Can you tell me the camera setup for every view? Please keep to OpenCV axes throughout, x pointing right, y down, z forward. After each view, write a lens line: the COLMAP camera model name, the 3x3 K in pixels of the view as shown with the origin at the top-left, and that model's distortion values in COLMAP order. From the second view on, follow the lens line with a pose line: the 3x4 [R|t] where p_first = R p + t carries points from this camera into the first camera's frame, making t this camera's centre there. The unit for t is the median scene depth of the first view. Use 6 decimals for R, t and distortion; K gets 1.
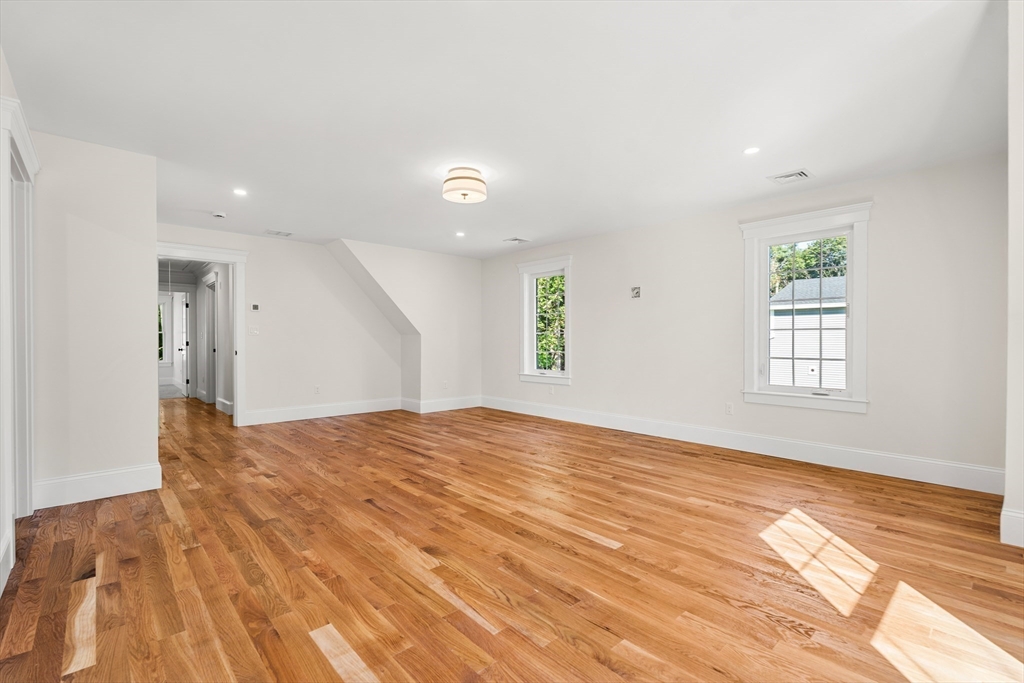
lens RADIAL K [[465.2, 0, 513.3], [0, 465.2, 343.1], [0, 0, 1]] dist [-0.003384, -0.000725]
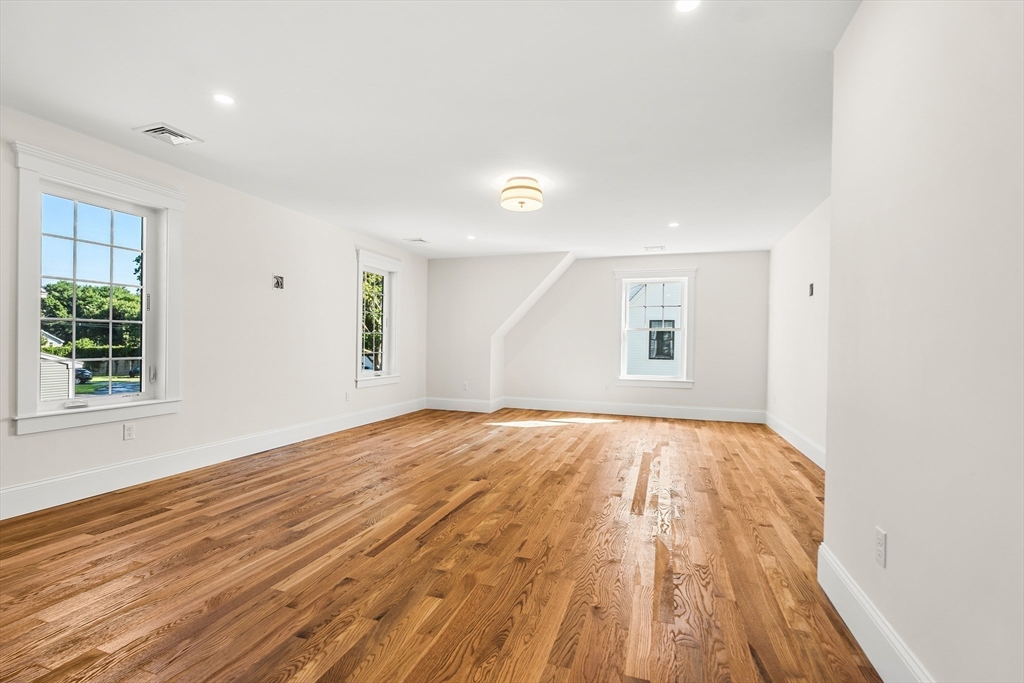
lens RADIAL K [[465.2, 0, 513.3], [0, 465.2, 343.1], [0, 0, 1]] dist [-0.003384, -0.000725]
pose [[-0.497028, -0.010607, 0.867670, -1.028602], [-0.010960, 0.999922, 0.005945, -0.011572], [-0.867665, -0.006555, -0.497105, 1.571418]]
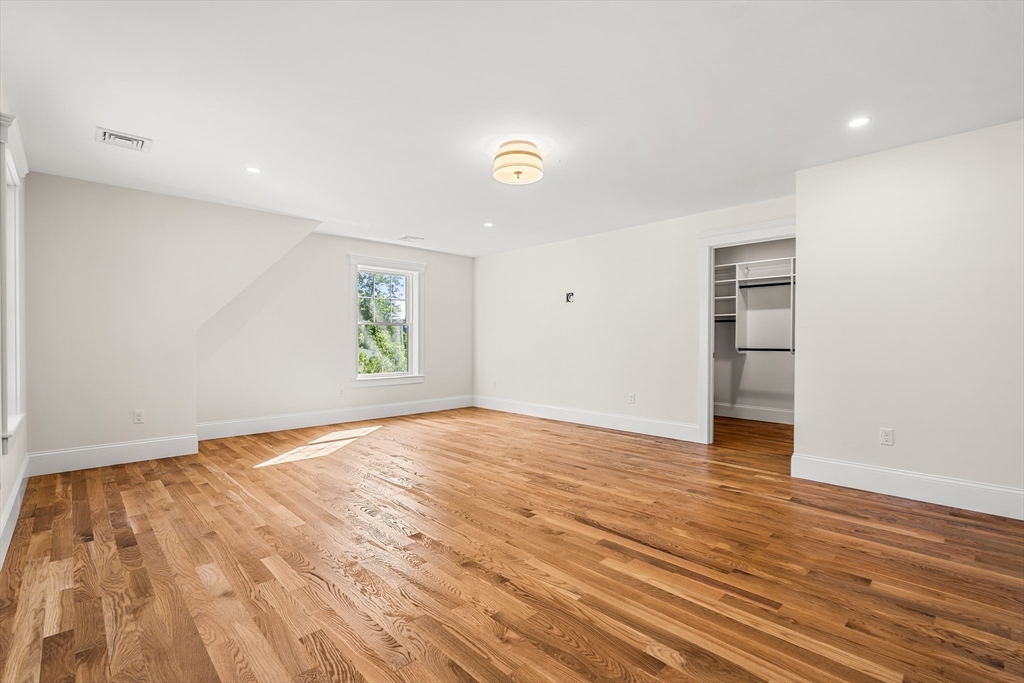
lens RADIAL K [[465.2, 0, 513.3], [0, 465.2, 343.1], [0, 0, 1]] dist [-0.003384, -0.000725]
pose [[-0.999331, -0.001358, -0.036551, -0.065571], [-0.001795, 0.999927, 0.011919, -0.009630], [0.036532, 0.011977, -0.999261, 1.922476]]
